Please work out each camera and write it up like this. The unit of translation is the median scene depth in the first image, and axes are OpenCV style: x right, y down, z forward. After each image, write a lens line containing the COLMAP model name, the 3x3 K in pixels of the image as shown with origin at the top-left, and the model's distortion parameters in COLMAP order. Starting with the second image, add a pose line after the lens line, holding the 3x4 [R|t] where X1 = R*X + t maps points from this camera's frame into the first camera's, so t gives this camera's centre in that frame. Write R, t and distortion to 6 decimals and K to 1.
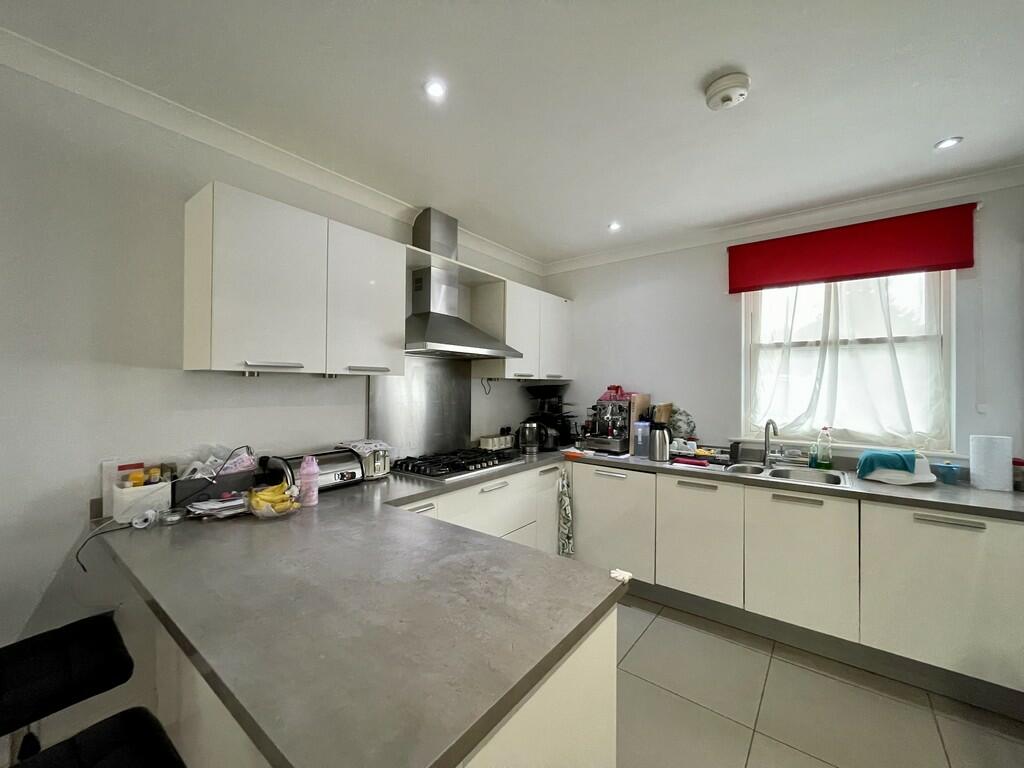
lens RADIAL K [[413.4, 0, 513.2], [0, 413.4, 383.0], [0, 0, 1]] dist [-0.002286, 0.000637]
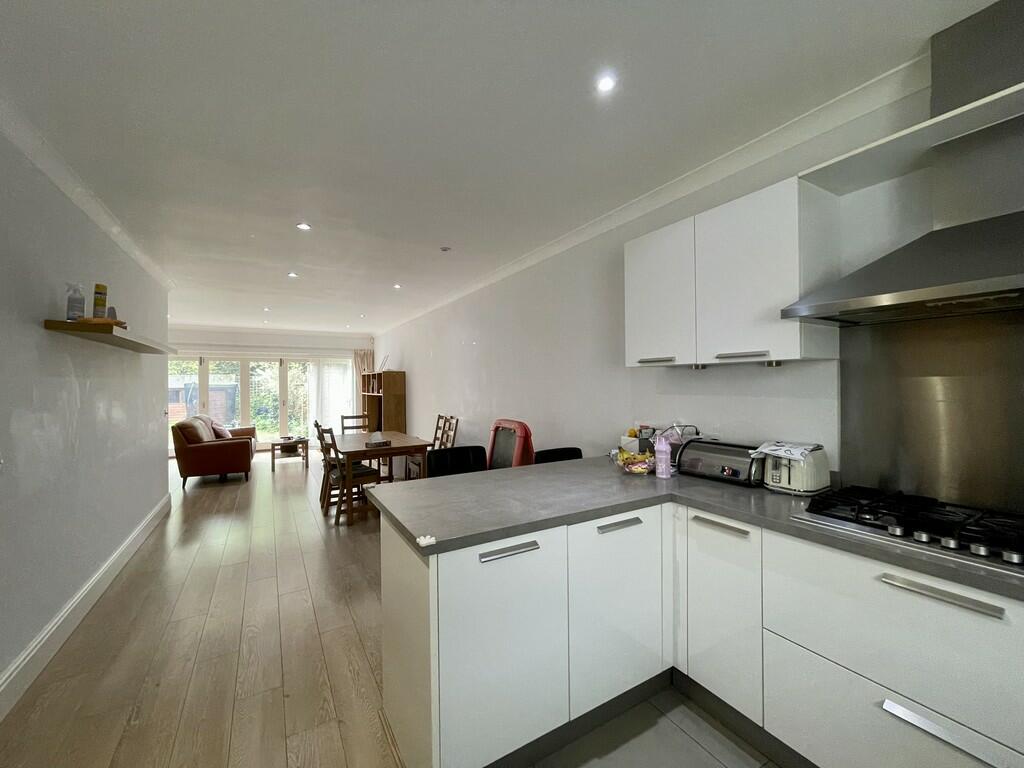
lens RADIAL K [[413.4, 0, 504.6], [0, 413.4, 385.0], [0, 0, 1]] dist [-0.002286, 0.000637]
pose [[-0.405148, 0.005417, -0.914235, 0.955317], [0.007083, 0.999971, 0.002786, 0.032001], [0.914224, -0.005347, -0.405175, 1.326844]]
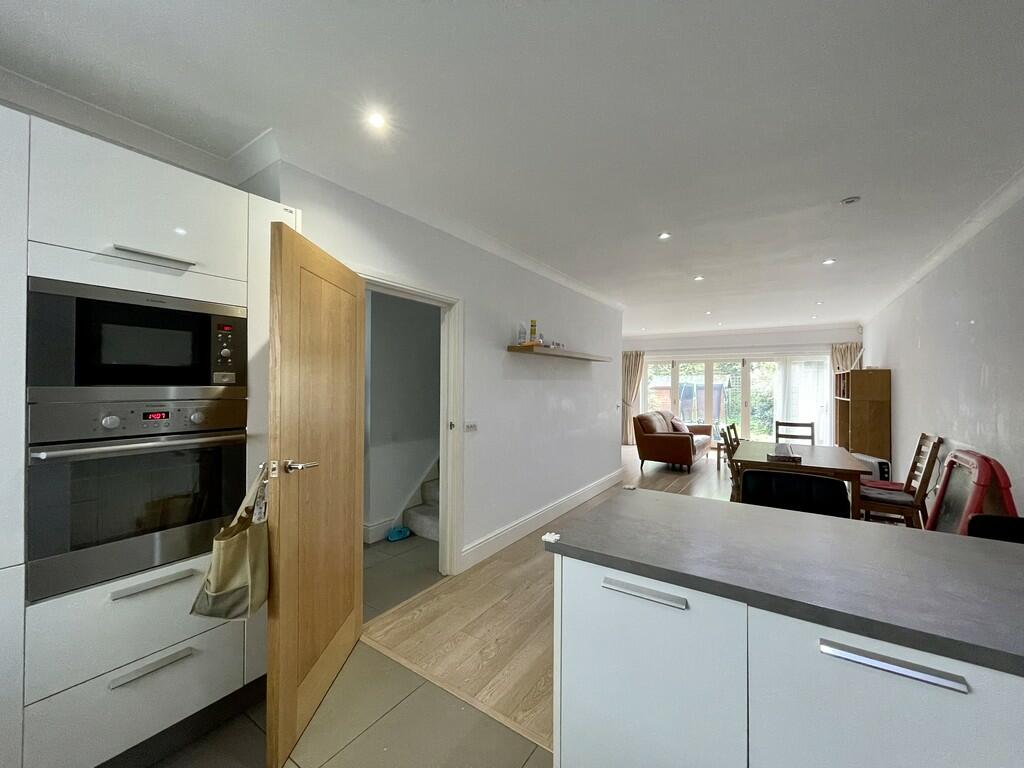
lens RADIAL K [[413.4, 0, 502.9], [0, 413.4, 383.8], [0, 0, 1]] dist [-0.002286, 0.000637]
pose [[-0.999683, -0.005798, -0.024517, 0.345930], [-0.005804, 0.999983, 0.000171, 0.019622], [0.024515, 0.000313, -0.999699, 1.748366]]
